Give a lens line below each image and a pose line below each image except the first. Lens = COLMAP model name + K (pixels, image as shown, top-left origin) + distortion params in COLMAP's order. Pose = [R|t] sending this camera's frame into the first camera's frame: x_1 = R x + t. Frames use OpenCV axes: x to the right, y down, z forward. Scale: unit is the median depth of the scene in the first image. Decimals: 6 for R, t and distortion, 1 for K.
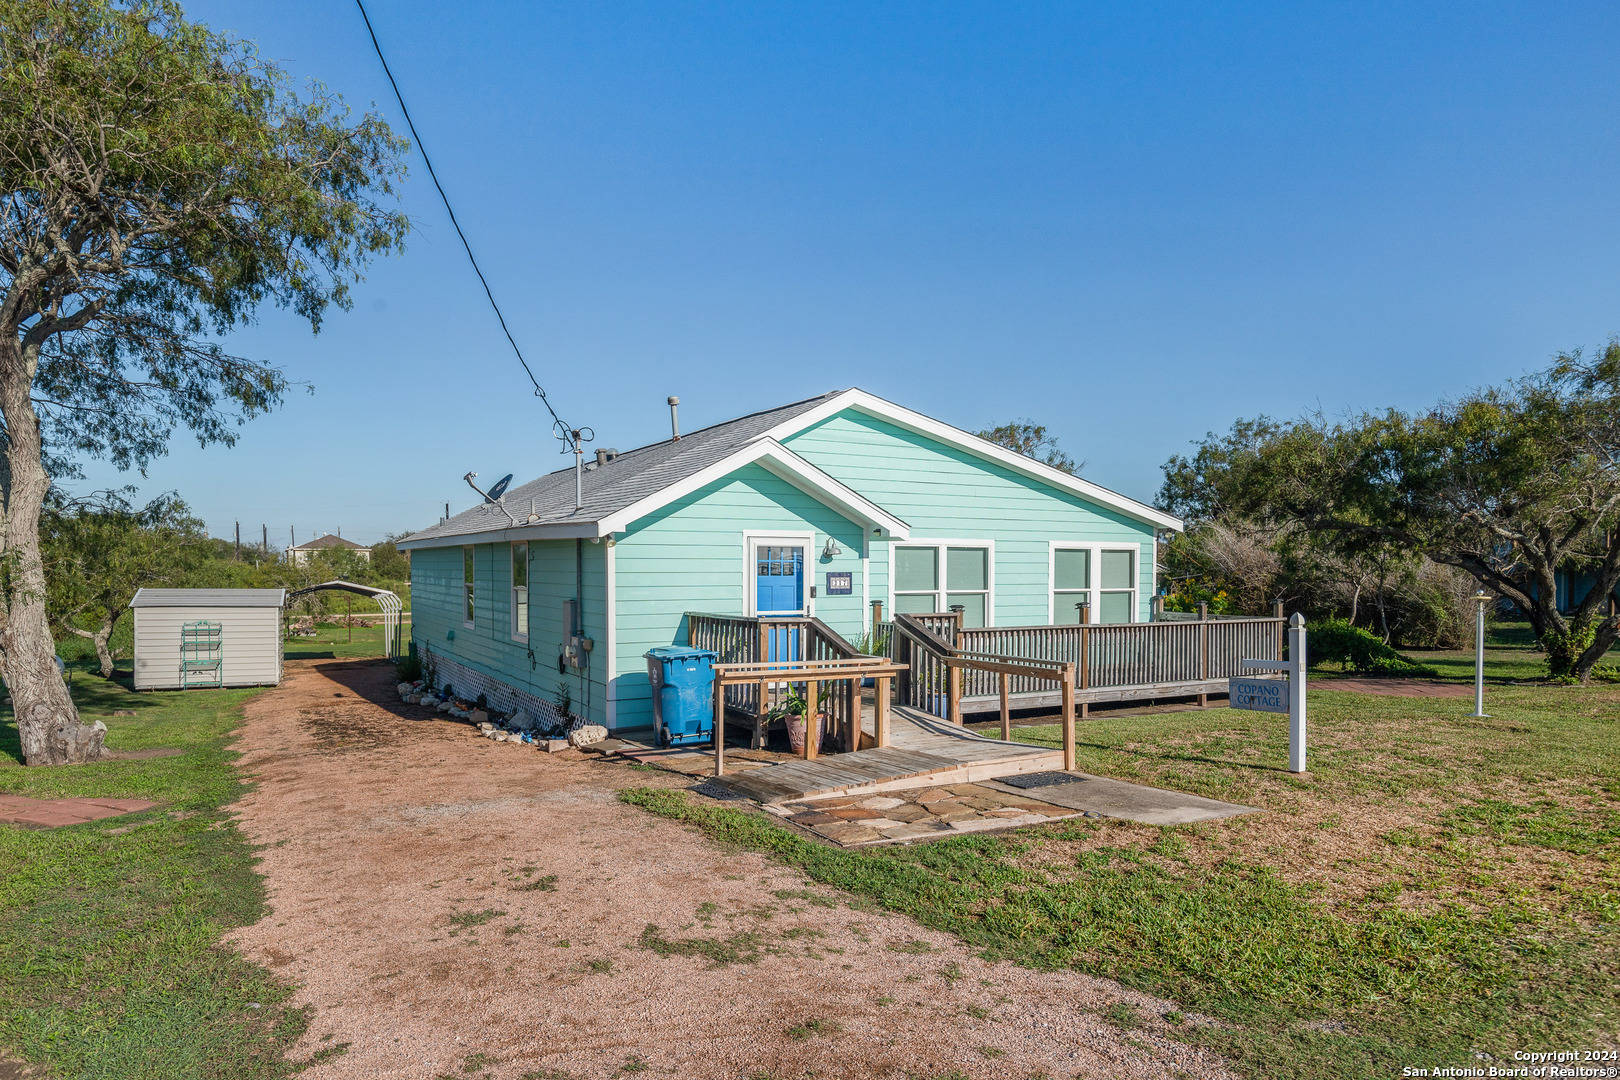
lens RADIAL K [[1033.6, 0, 808.9], [0, 1033.6, 598.5], [0, 0, 1]] dist [-0.001961, -0.001029]
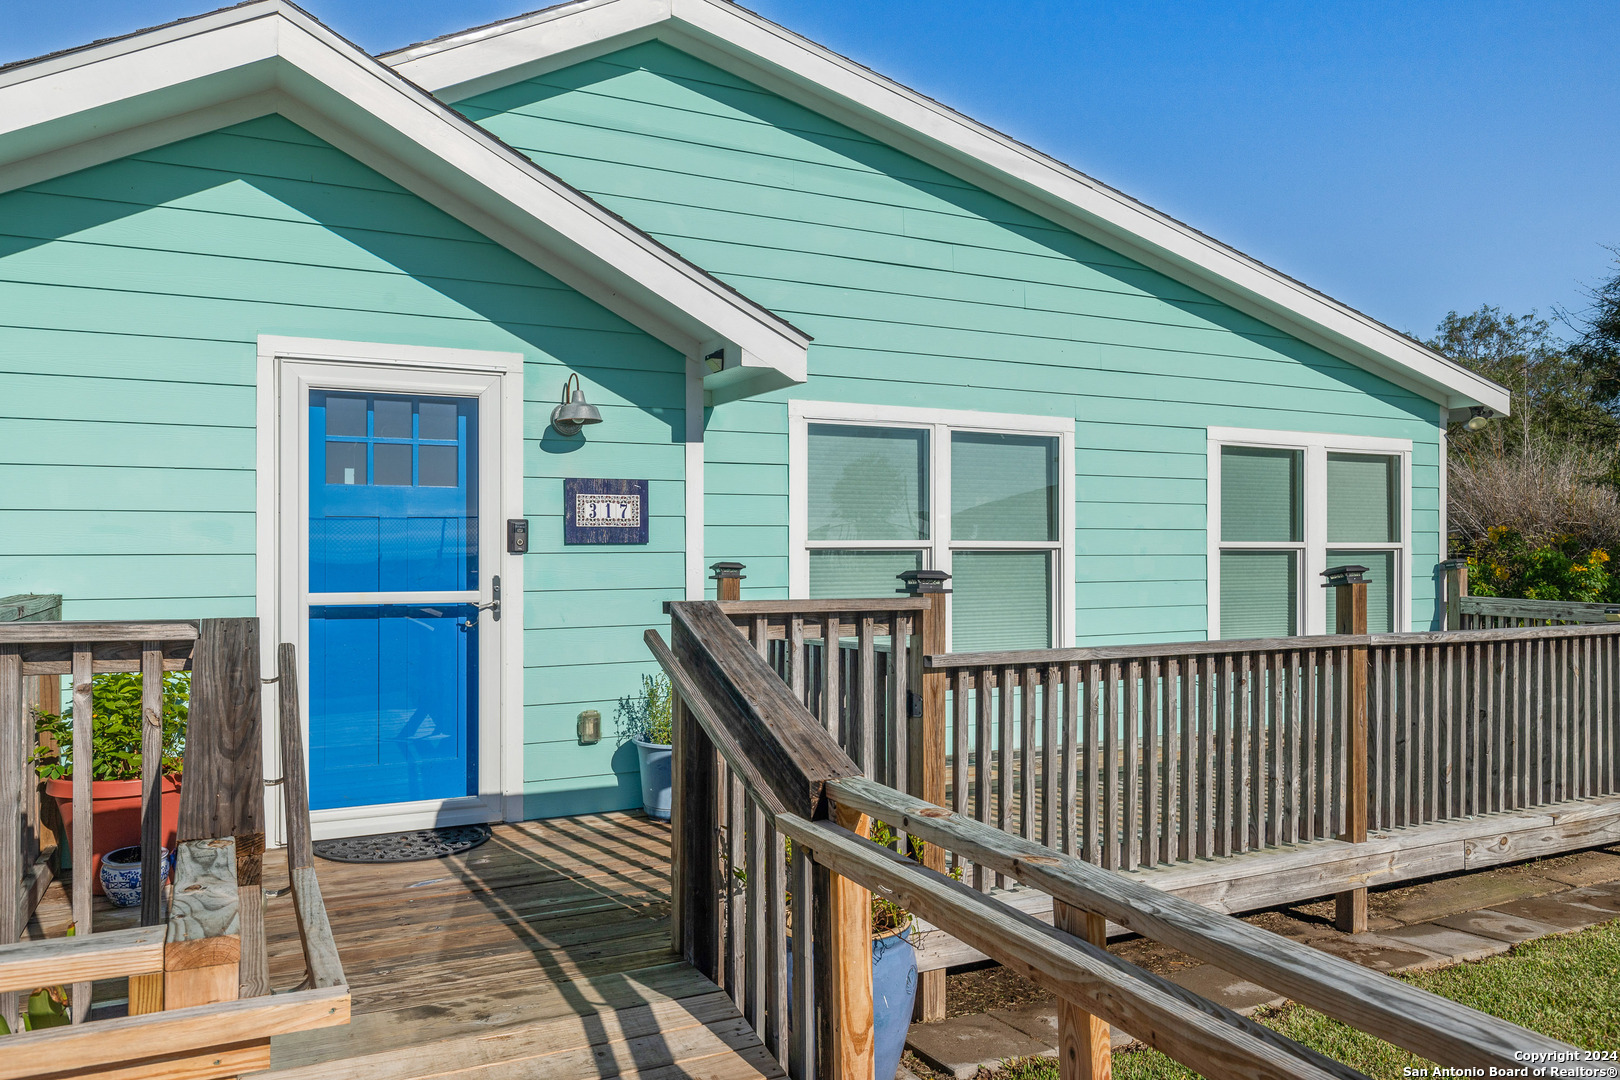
lens RADIAL K [[1162.6, 0, 810.0], [0, 1162.6, 540.0], [0, 0, 1]] dist [-0.001686, -0.000630]
pose [[0.998156, -0.001933, -0.060662, 0.115437], [-0.000275, 0.999338, -0.036376, 0.008280], [0.060693, 0.036325, 0.997495, 0.600663]]
